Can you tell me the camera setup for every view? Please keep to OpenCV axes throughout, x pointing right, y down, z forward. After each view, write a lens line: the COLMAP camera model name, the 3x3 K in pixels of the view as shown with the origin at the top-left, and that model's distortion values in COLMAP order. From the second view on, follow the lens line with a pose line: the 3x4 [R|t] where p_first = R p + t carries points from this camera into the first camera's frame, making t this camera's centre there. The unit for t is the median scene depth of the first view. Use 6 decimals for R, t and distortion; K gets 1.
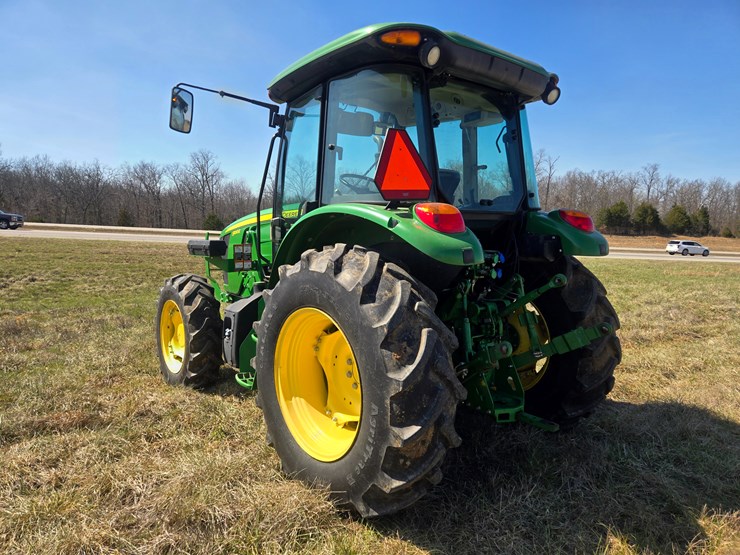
lens RADIAL K [[493.1, 0, 366.7], [0, 493.1, 273.0], [0, 0, 1]] dist [0.074550, -0.044690]
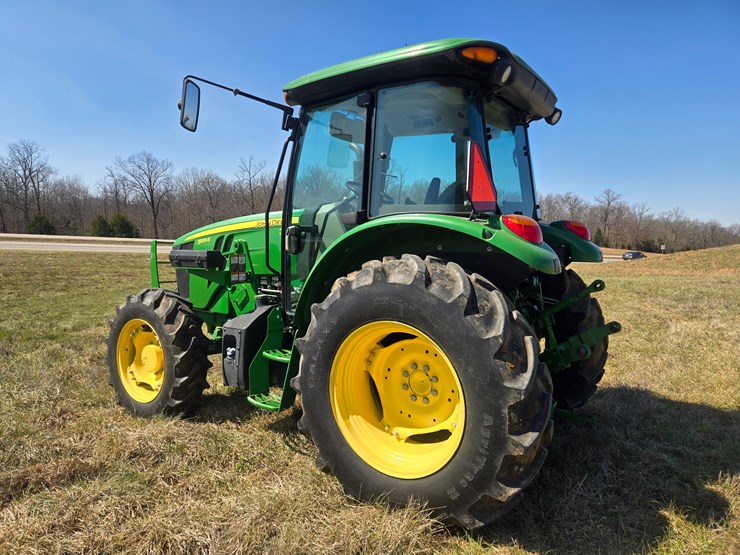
lens RADIAL K [[493.1, 0, 368.6], [0, 493.1, 271.8], [0, 0, 1]] dist [0.074550, -0.044690]
pose [[0.960650, -0.021043, 0.276964, -0.331148], [0.024147, 0.999678, -0.007804, -0.015791], [-0.276710, 0.014184, 0.960849, 0.062270]]
